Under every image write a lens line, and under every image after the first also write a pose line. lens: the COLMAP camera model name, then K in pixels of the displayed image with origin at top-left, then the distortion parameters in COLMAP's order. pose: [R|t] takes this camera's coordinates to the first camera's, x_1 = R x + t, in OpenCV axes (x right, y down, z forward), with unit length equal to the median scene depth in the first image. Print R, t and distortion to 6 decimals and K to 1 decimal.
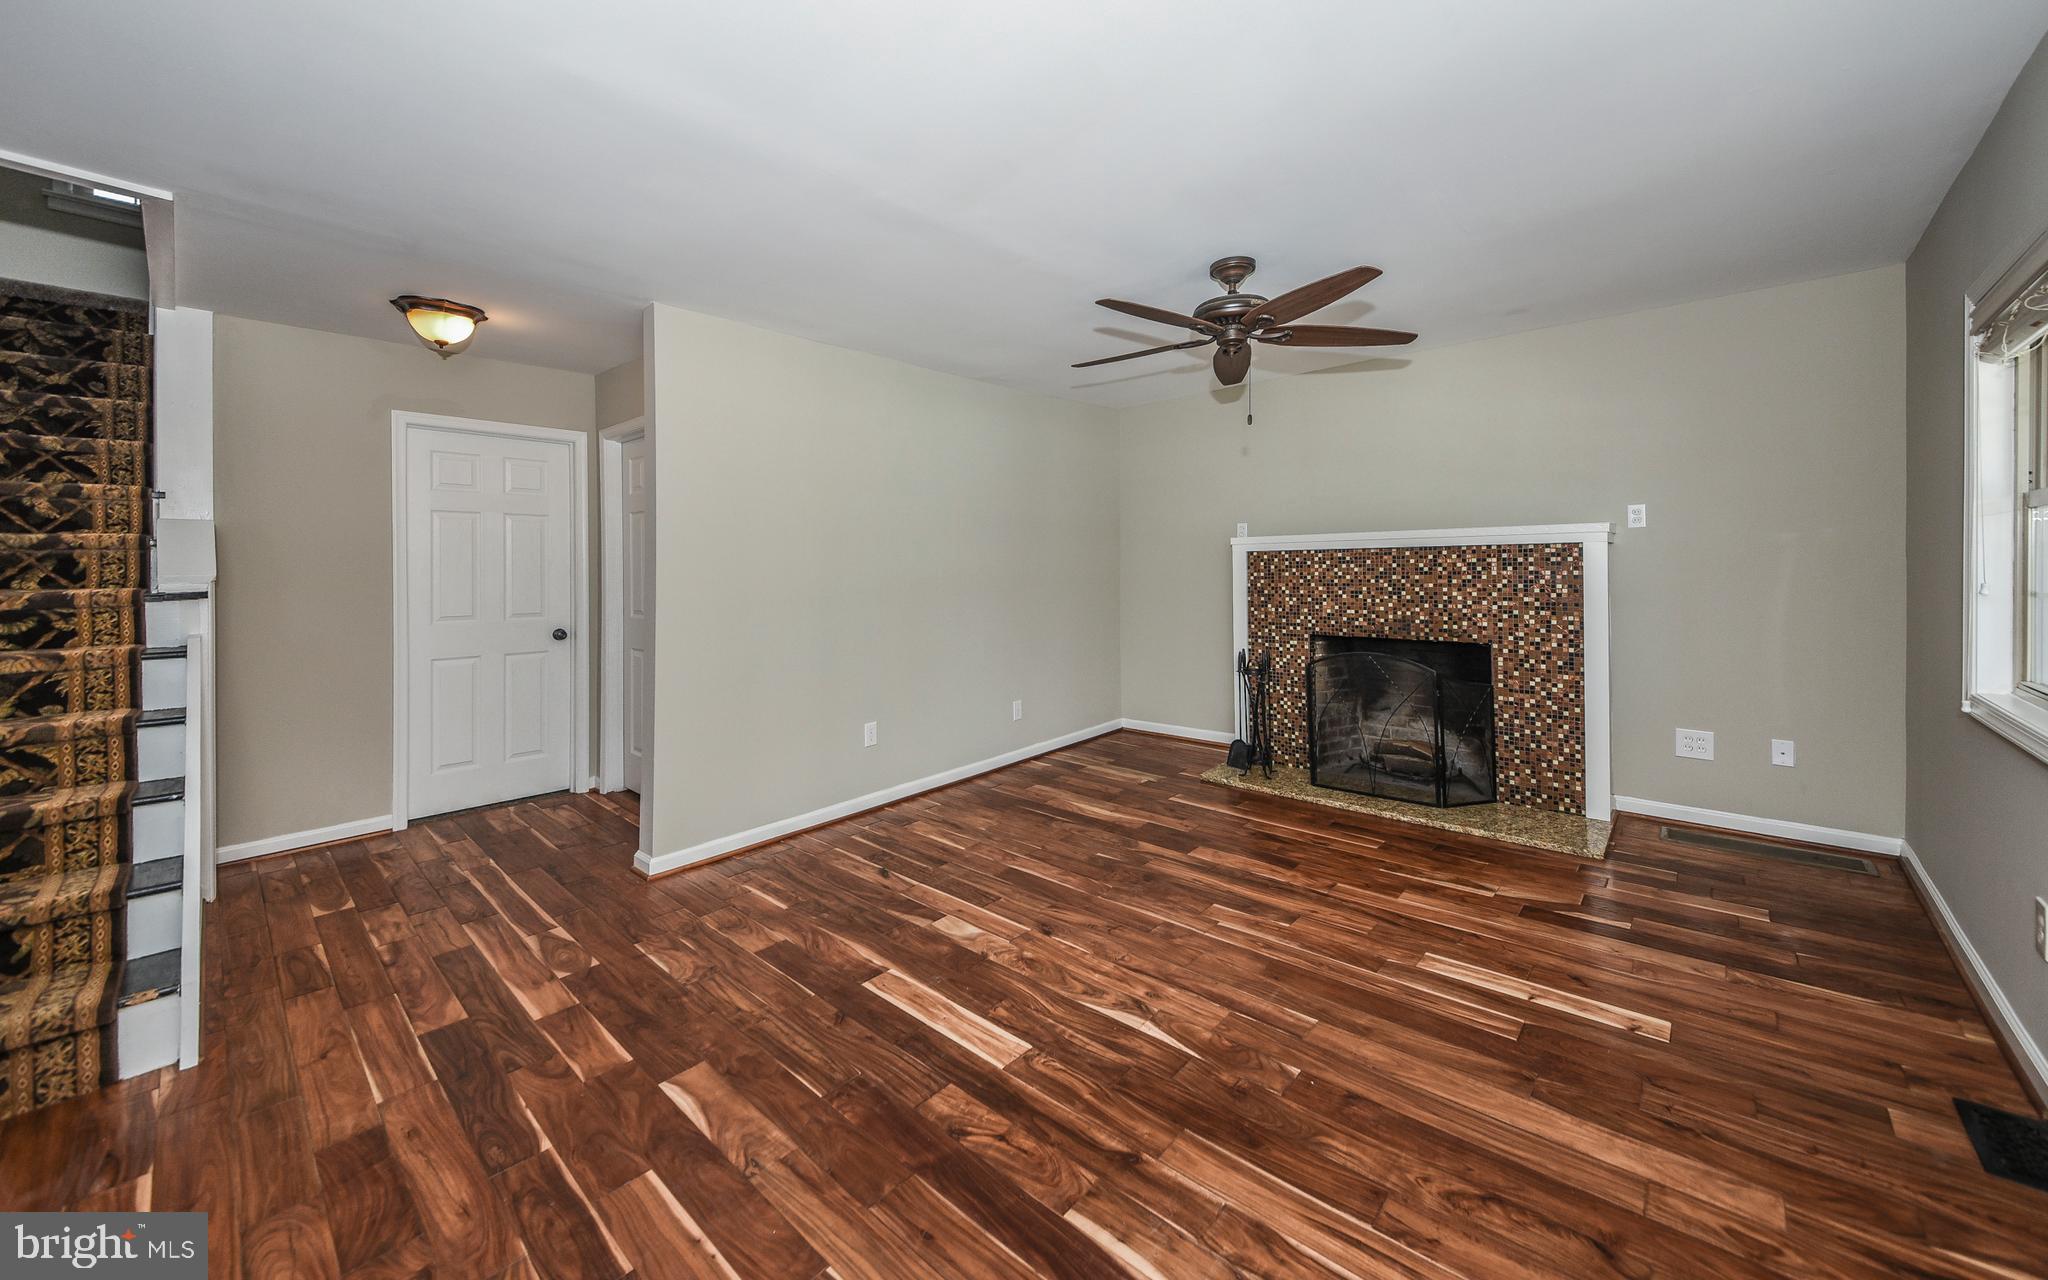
lens RADIAL K [[758.8, 0, 1023.8], [0, 758.8, 572.0], [0, 0, 1]] dist [0.012605, -0.000071]
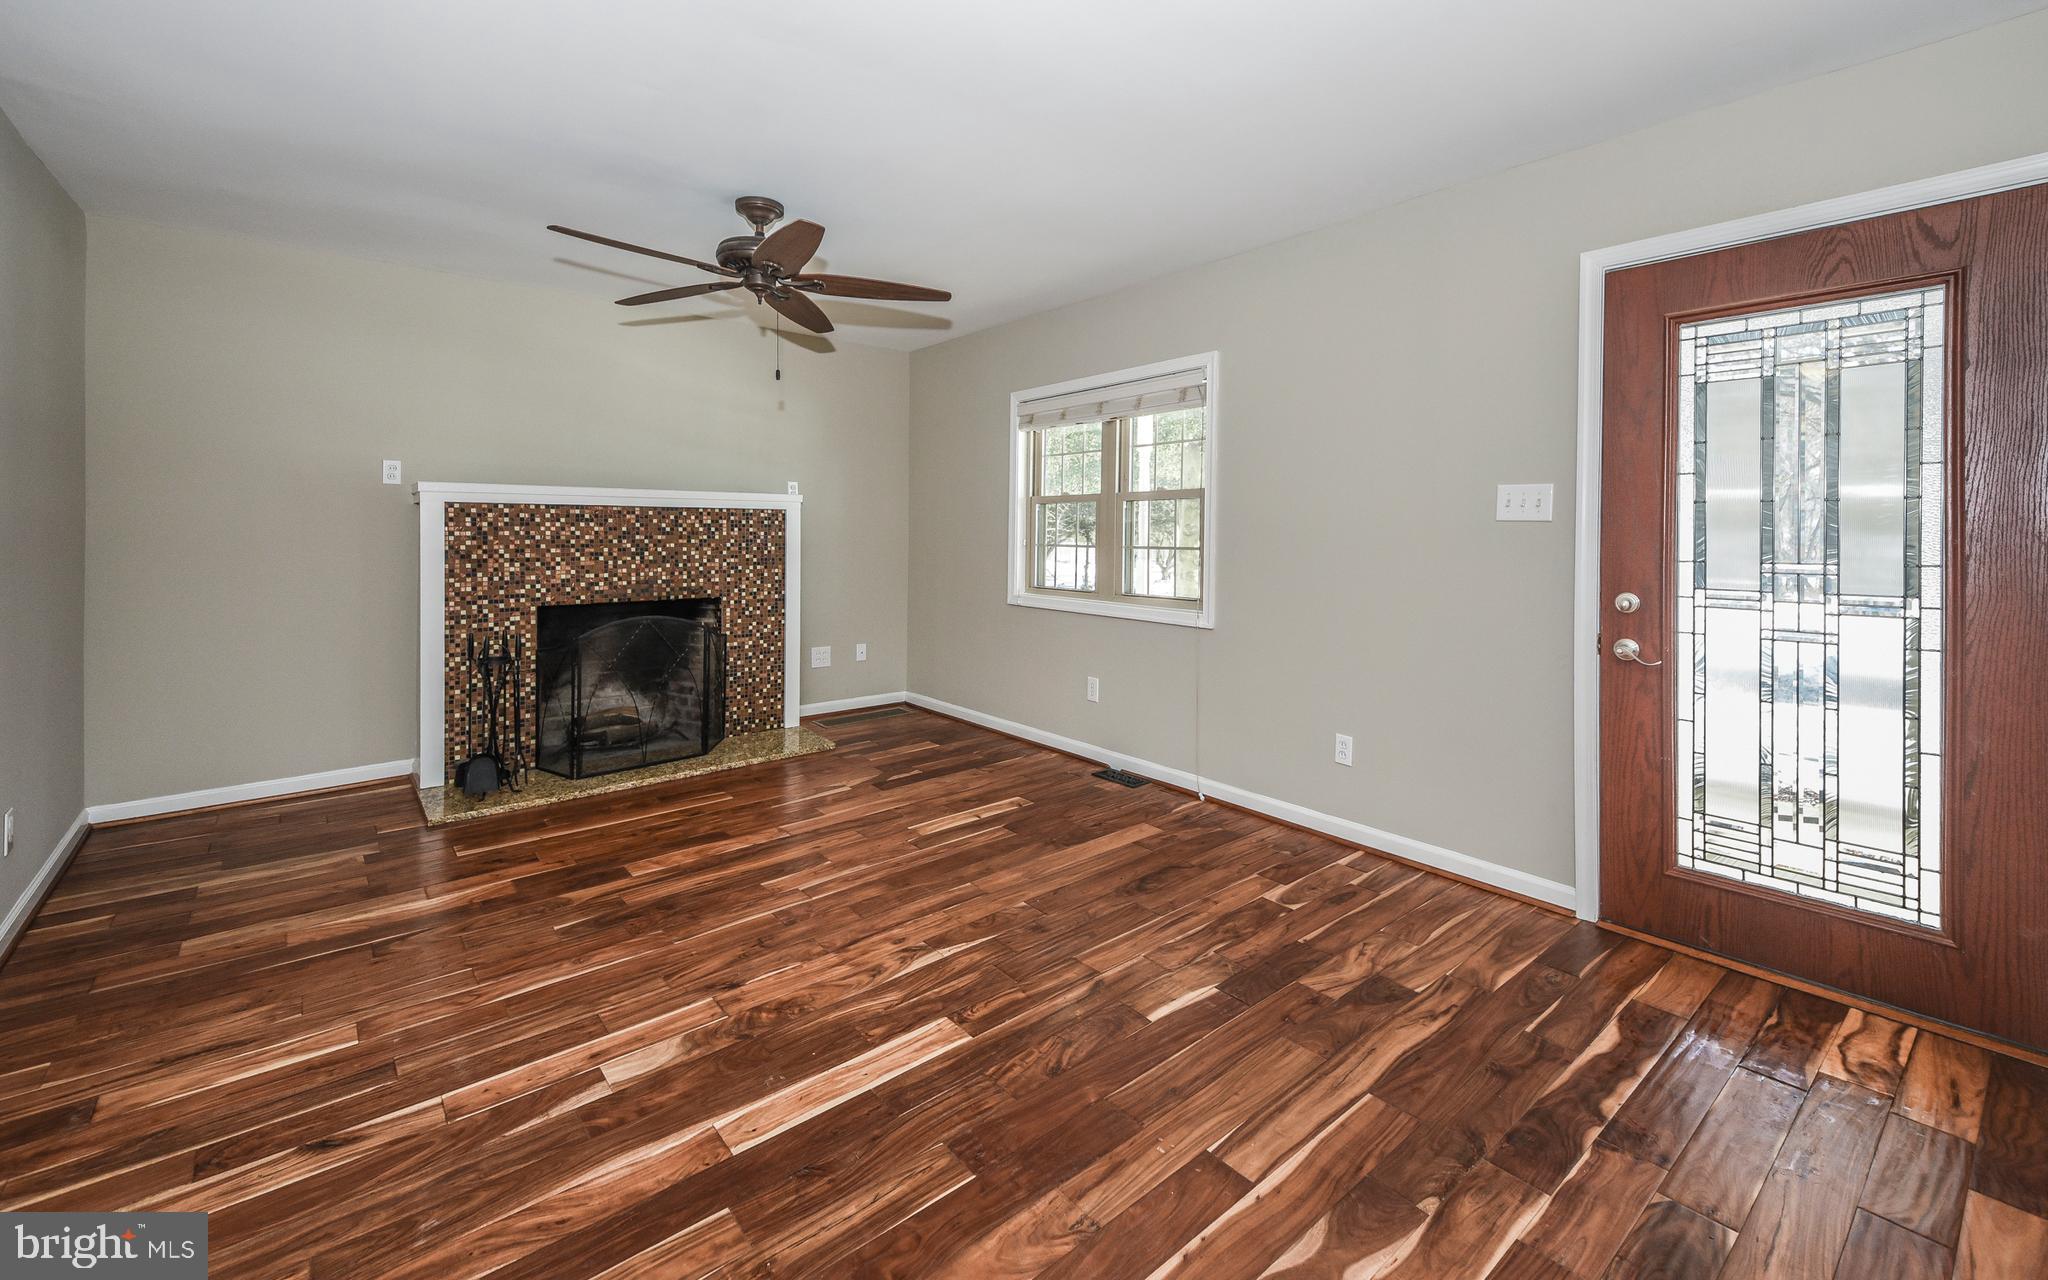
lens RADIAL K [[848.5, 0, 1022.1], [0, 848.5, 548.7], [0, 0, 1]] dist [0.045316, -0.000227]
pose [[0.132786, -0.013906, 0.991047, -0.598171], [-0.004594, 0.999882, 0.014645, 0.003456], [-0.991134, -0.006497, 0.132706, 0.429156]]
